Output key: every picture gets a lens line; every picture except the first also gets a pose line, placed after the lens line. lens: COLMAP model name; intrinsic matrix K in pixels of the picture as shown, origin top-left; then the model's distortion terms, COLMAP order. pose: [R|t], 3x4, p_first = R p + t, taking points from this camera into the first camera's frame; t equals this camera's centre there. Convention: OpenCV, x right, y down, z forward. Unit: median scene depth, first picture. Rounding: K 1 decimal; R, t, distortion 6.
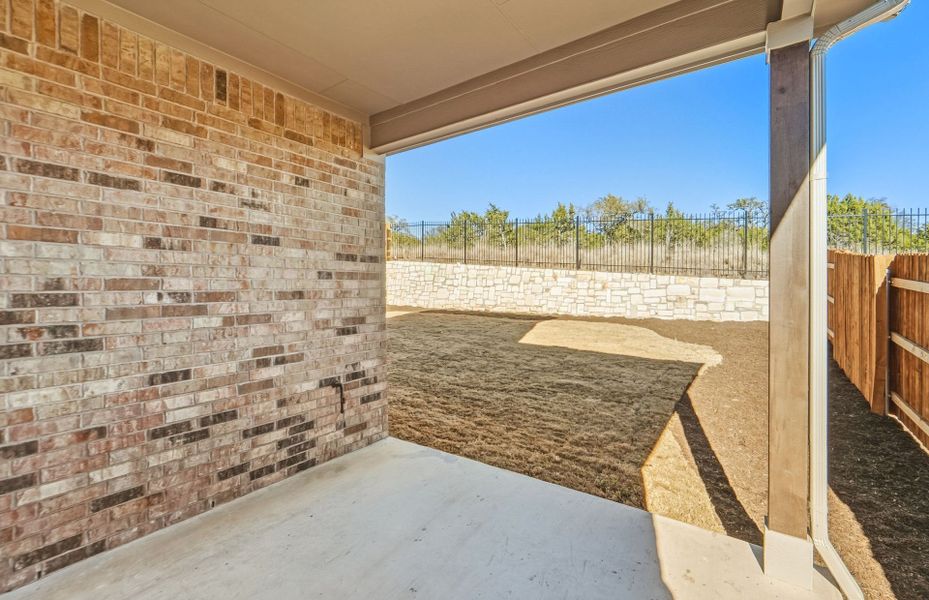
lens RADIAL K [[391.6, 0, 466.0], [0, 391.6, 293.0], [0, 0, 1]] dist [-0.009679, -0.000477]
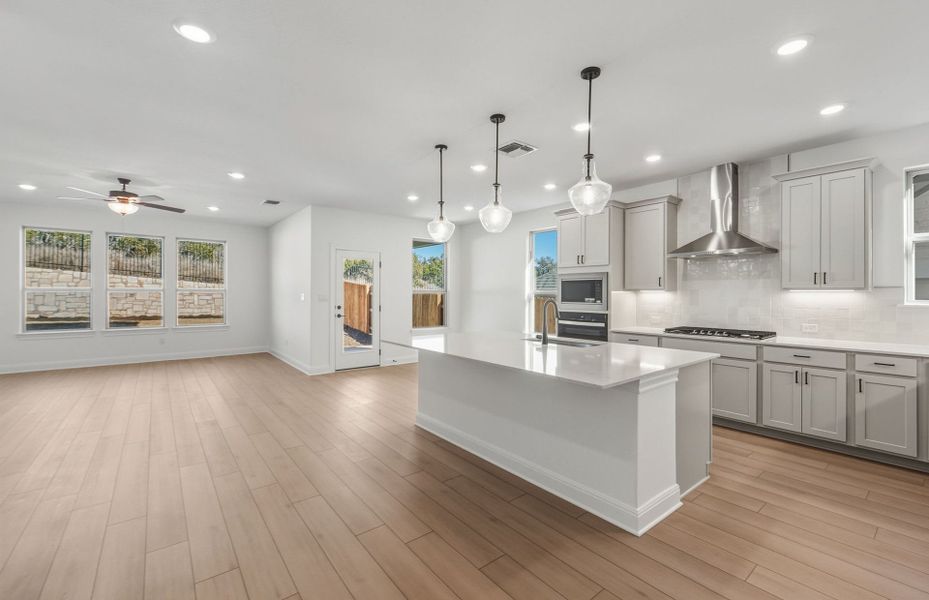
lens RADIAL K [[391.6, 0, 466.0], [0, 391.6, 293.0], [0, 0, 1]] dist [-0.009679, -0.000477]
pose [[0.268737, 0.009983, 0.963162, -0.788888], [0.004823, 0.999920, -0.011710, 0.005298], [-0.963201, 0.007792, 0.268668, -0.285637]]
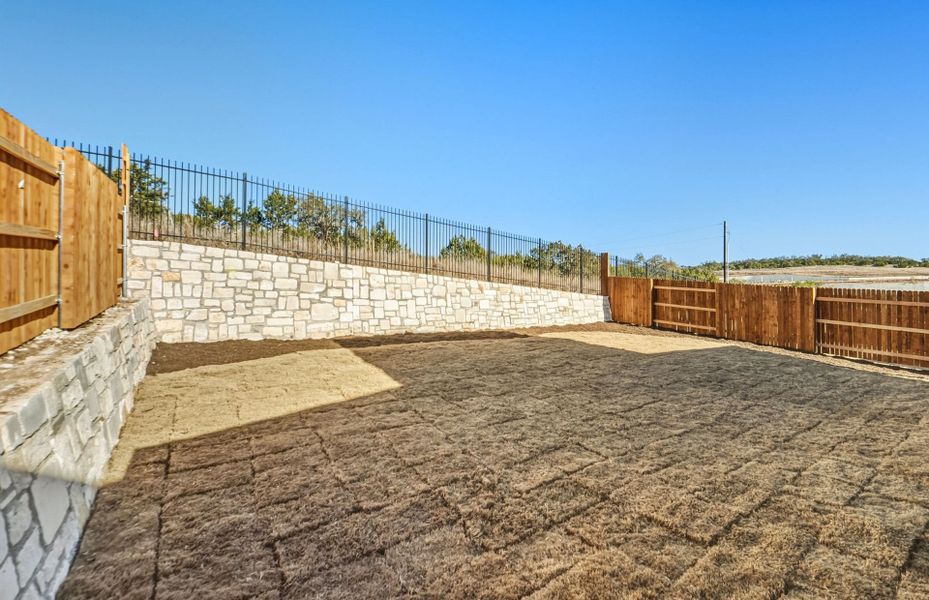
lens RADIAL K [[385.8, 0, 468.7], [0, 385.8, 292.3], [0, 0, 1]] dist [-0.008285, -0.000263]
pose [[0.335114, 0.012008, 0.942101, -0.818381], [0.014384, 0.999737, -0.017859, -0.023055], [-0.942068, 0.019537, 0.334853, 0.936127]]
